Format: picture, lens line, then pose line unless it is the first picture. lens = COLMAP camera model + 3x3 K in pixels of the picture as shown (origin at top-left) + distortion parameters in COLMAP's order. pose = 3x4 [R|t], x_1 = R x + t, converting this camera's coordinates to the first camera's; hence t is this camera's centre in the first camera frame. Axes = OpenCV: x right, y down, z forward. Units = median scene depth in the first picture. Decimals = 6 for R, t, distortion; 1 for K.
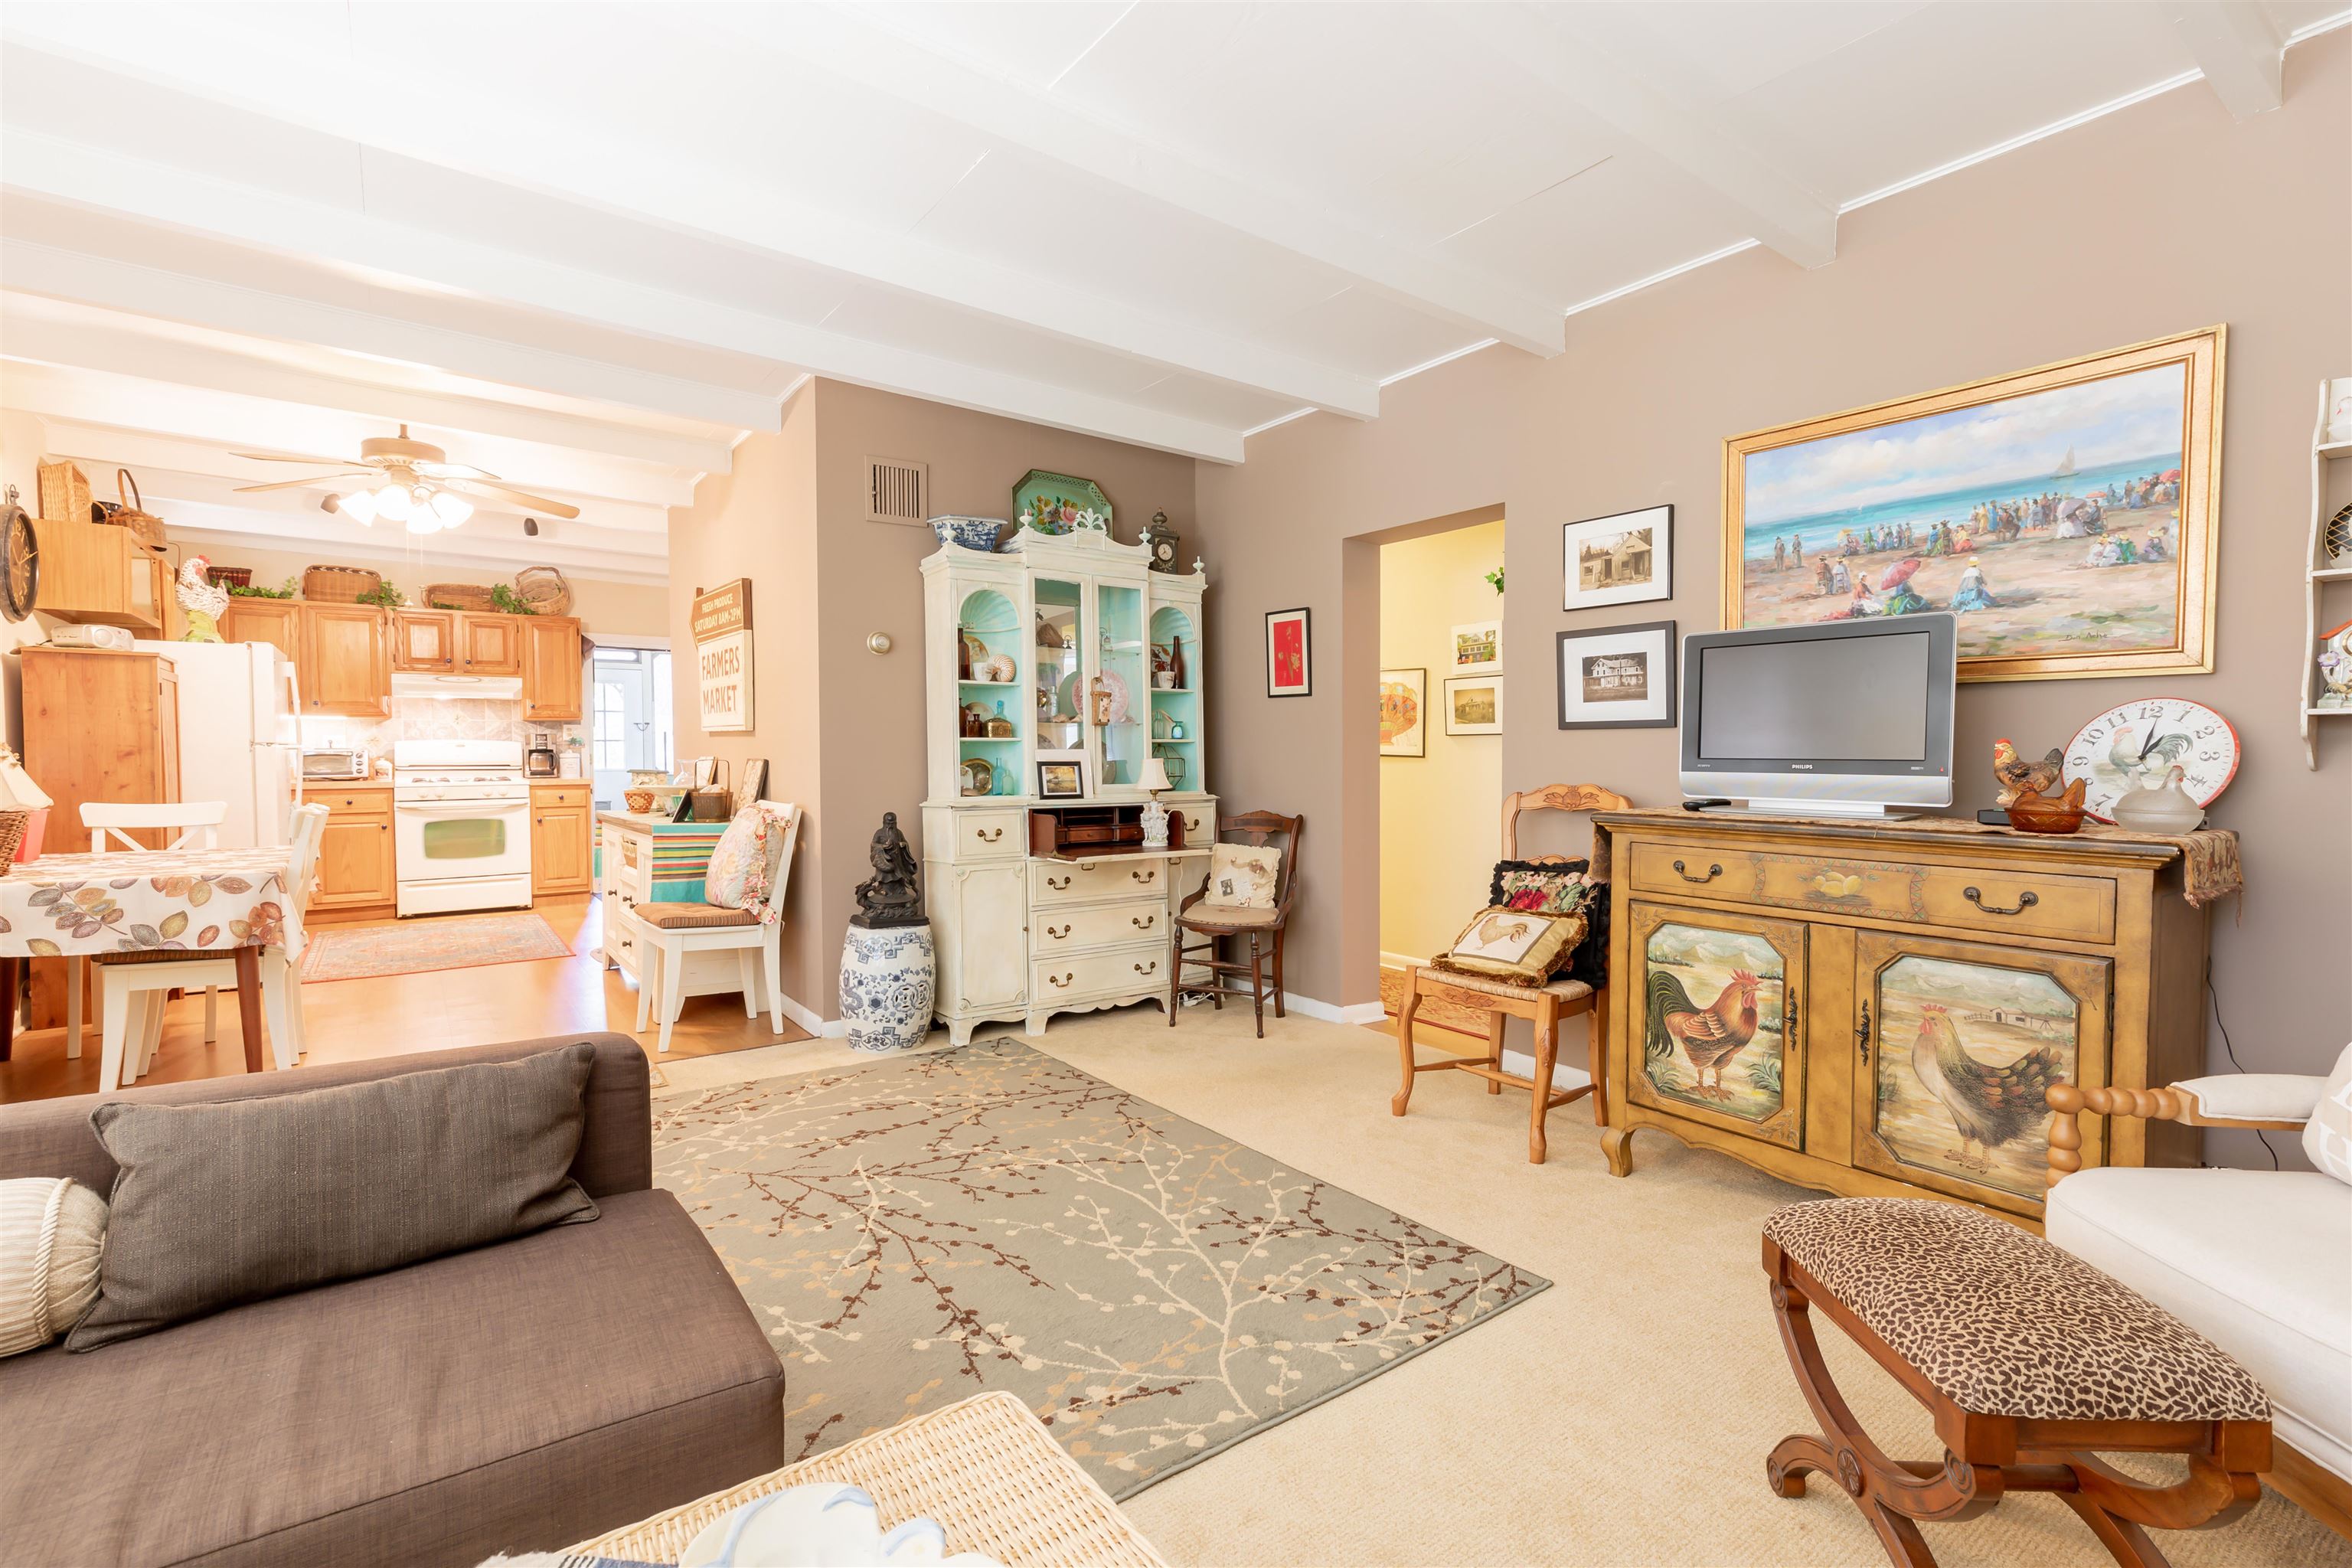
lens RADIAL K [[1106.8, 0, 1194.0], [0, 1106.8, 785.0], [0, 0, 1]] dist [0.007407, 0.000737]
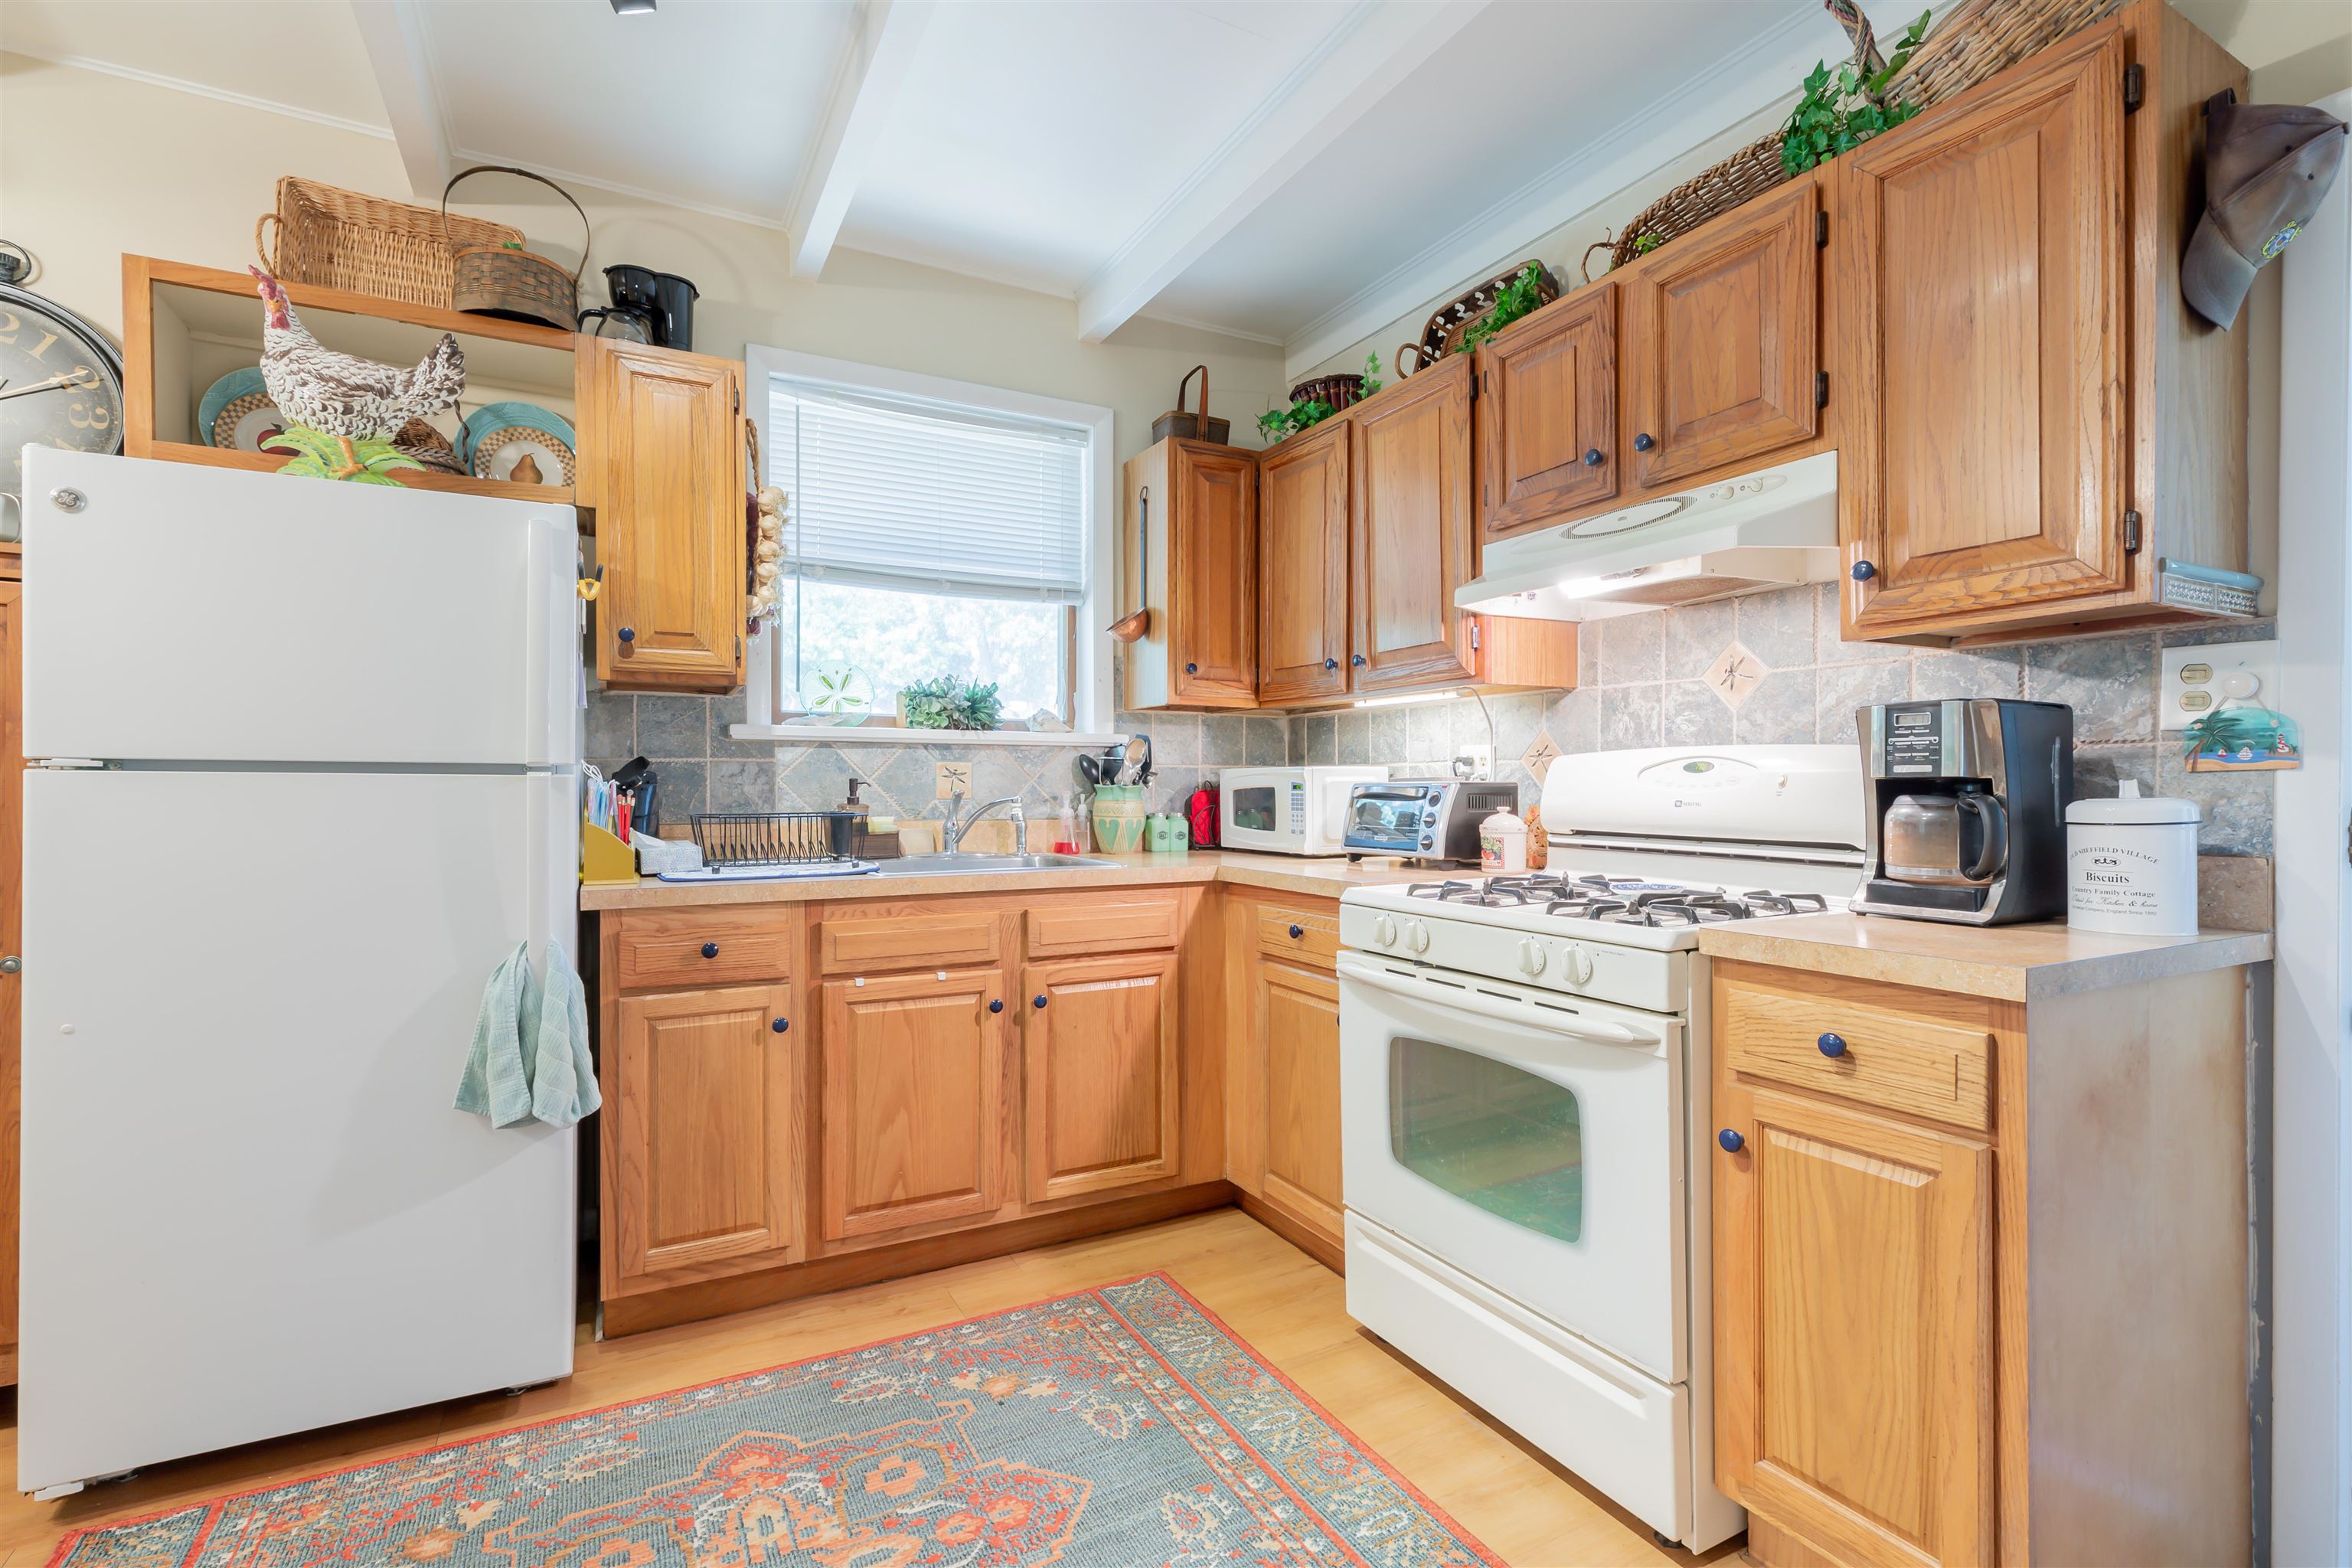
lens RADIAL K [[1057.8, 0, 1155.2], [0, 1057.8, 791.6], [0, 0, 1]] dist [0.002415, 0.000546]
pose [[-0.155220, 0.007757, -0.987849, -0.695576], [-0.031223, 0.999431, 0.012754, -0.051539], [0.987386, 0.032823, -0.154889, 1.659023]]
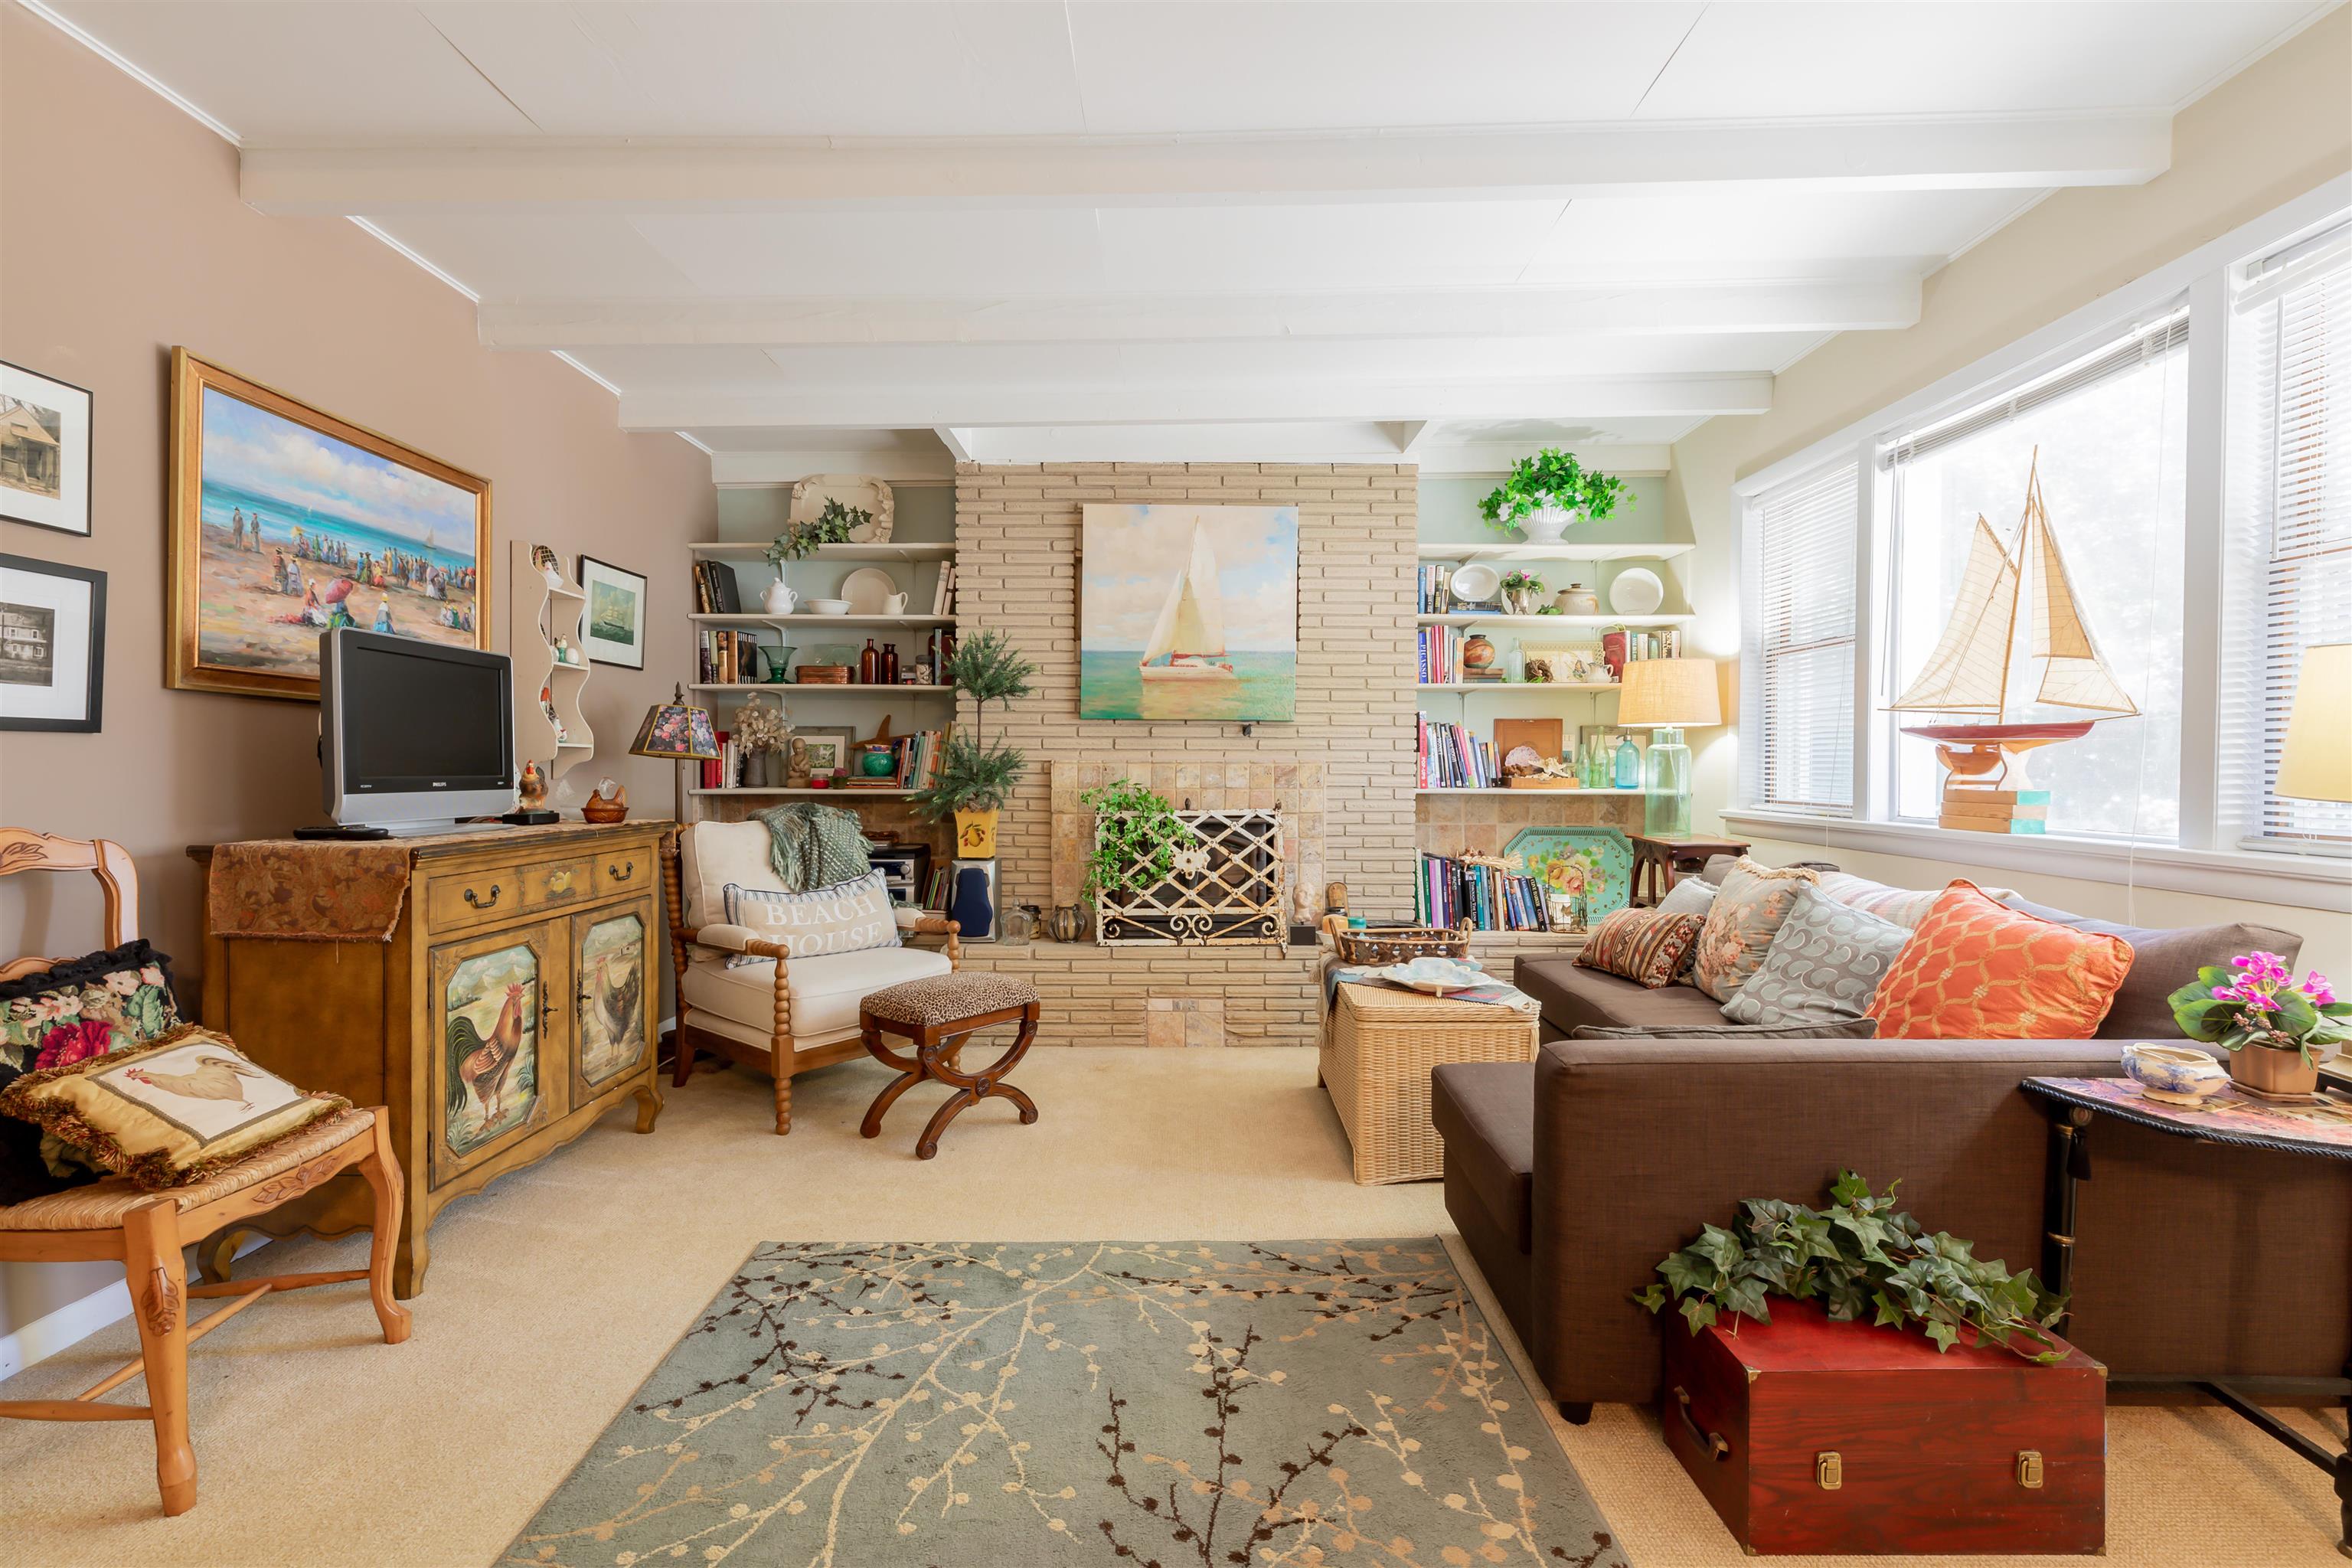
lens RADIAL K [[1087.8, 0, 1161.5], [0, 1087.8, 785.1], [0, 0, 1]] dist [0.008255, -0.000229]
pose [[-0.798549, -0.012059, 0.601809, -0.361694], [0.016173, 0.999008, 0.041478, -0.029434], [-0.601713, 0.042856, -0.797562, 0.886521]]
